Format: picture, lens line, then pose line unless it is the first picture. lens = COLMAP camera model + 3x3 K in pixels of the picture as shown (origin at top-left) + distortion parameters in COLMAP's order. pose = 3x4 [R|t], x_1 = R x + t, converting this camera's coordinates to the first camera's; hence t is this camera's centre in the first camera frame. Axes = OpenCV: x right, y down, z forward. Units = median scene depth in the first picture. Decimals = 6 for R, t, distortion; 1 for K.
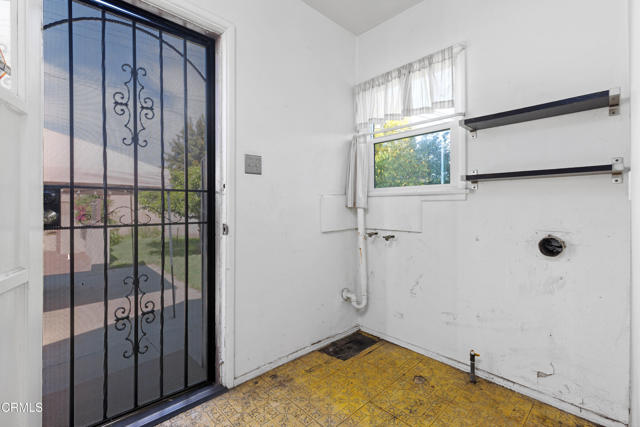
lens RADIAL K [[291.8, 0, 317.4], [0, 291.8, 198.7], [0, 0, 1]] dist [0.001818, -0.000079]
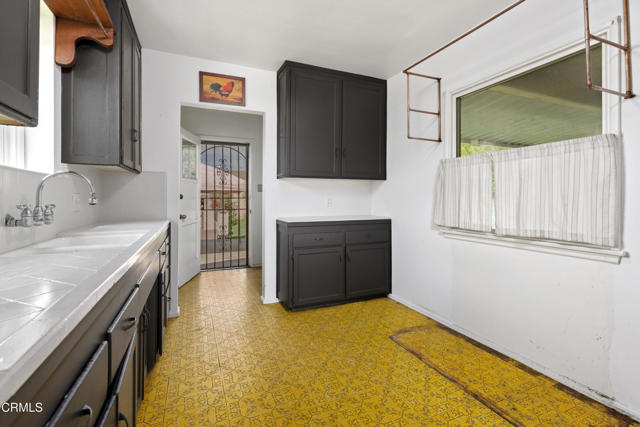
lens RADIAL K [[291.8, 0, 317.4], [0, 291.8, 198.7], [0, 0, 1]] dist [0.001818, -0.000079]
pose [[0.918887, -0.011168, -0.394362, 1.207923], [0.011987, 0.999928, -0.000387, -0.010592], [0.394338, -0.004372, 0.918955, -1.164583]]
